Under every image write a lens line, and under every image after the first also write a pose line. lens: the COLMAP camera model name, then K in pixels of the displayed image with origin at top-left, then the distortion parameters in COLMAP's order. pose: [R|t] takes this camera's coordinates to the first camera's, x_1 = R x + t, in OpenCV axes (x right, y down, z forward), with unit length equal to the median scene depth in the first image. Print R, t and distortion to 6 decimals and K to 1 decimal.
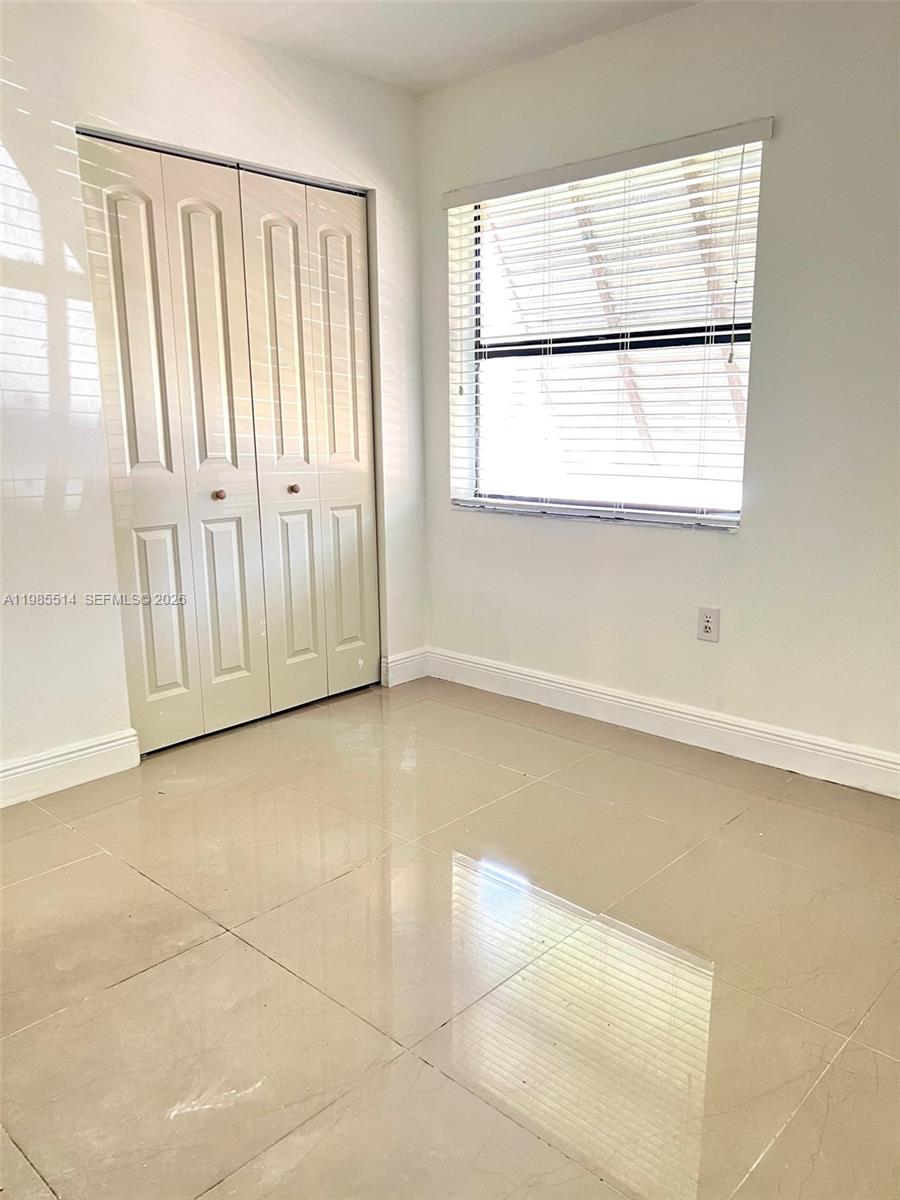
lens RADIAL K [[903.2, 0, 450.0], [0, 903.2, 600.0], [0, 0, 1]] dist [0.074688, -0.102798]
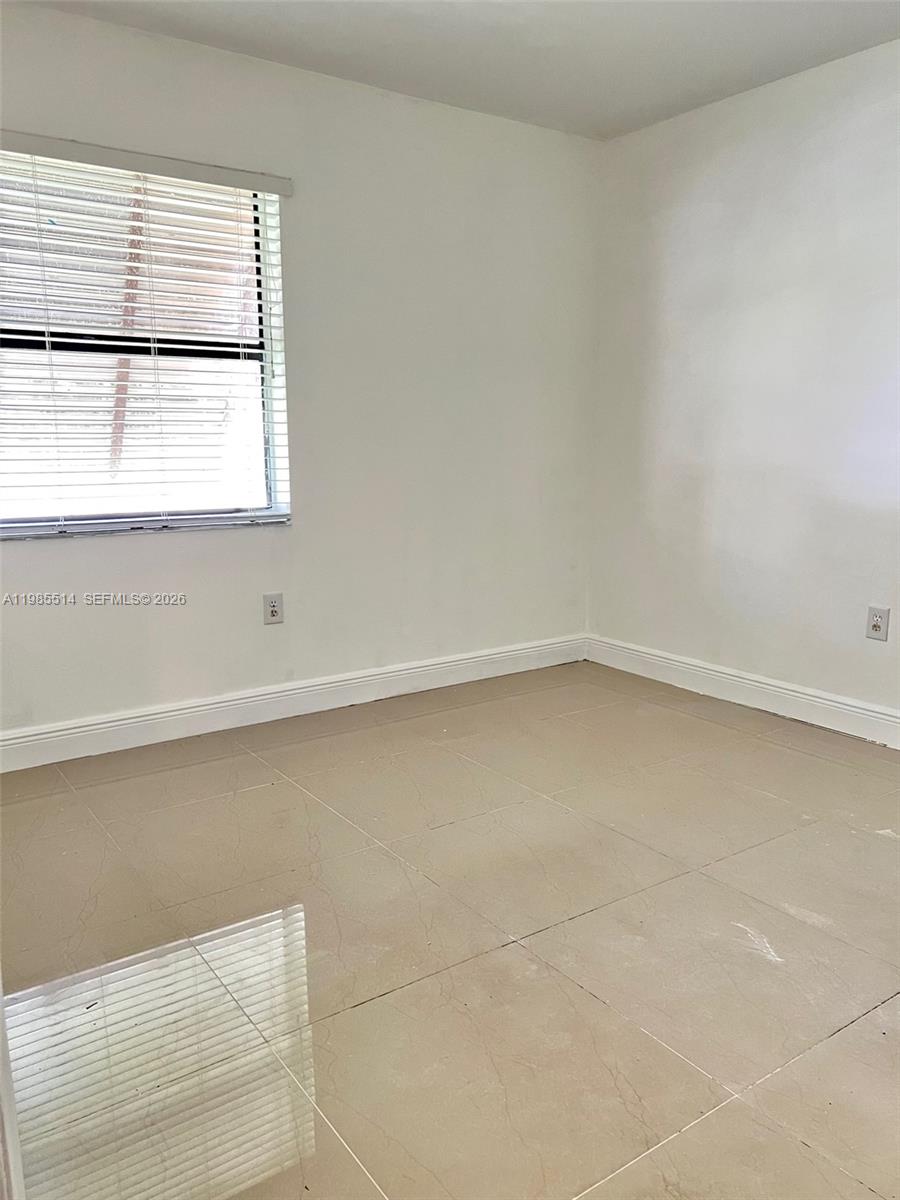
lens RADIAL K [[912.0, 0, 450.0], [0, 912.0, 600.0], [0, 0, 1]] dist [0.077001, -0.187547]
pose [[0.217316, -0.169304, 0.961306, -0.755652], [0.190811, 0.973211, 0.128265, -0.087410], [-0.957270, 0.155554, 0.243799, 0.510717]]
